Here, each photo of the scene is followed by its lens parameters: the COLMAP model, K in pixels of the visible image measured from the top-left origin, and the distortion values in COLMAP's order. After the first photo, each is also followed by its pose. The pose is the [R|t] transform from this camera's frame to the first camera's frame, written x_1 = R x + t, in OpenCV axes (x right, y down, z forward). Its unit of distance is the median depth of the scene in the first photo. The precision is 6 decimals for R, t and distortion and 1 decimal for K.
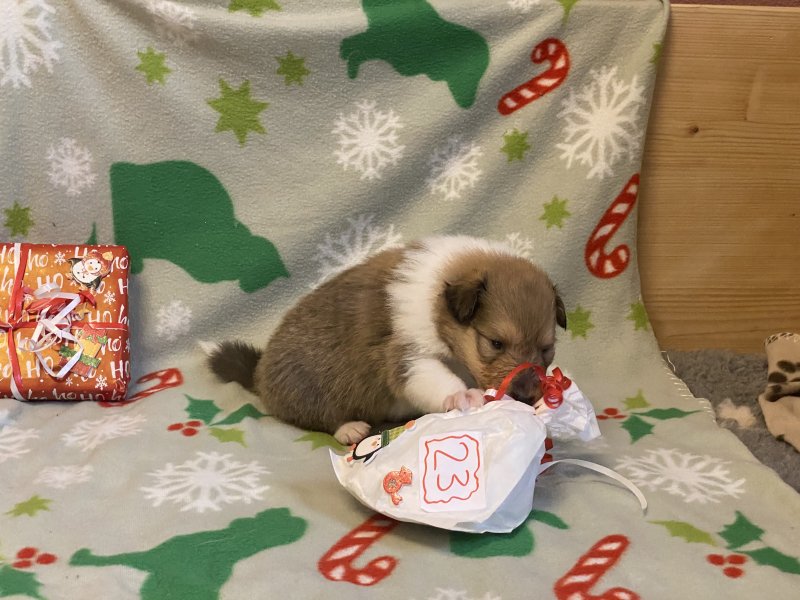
lens RADIAL K [[1195.9, 0, 416.5], [0, 1195.9, 286.5], [0, 0, 1]] dist [0.083173, 0.000000]
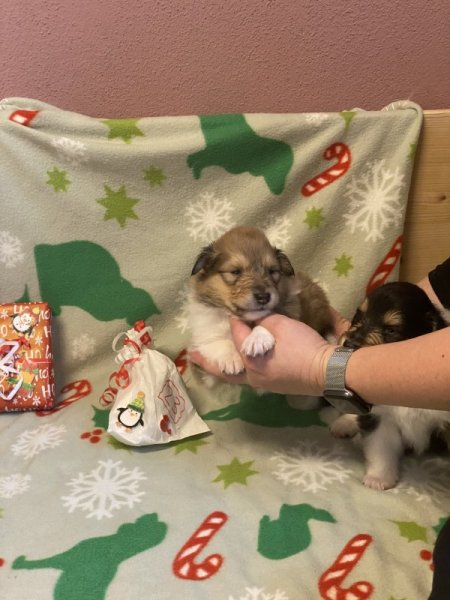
lens RADIAL K [[896.9, 0, 237.5], [0, 896.9, 290.7], [0, 0, 1]] dist [0.083173, 0.000000]
pose [[0.997637, -0.029367, -0.062107, 0.060219], [0.037475, 0.990313, 0.133700, -0.191947], [0.057579, -0.135712, 0.989074, -0.076518]]
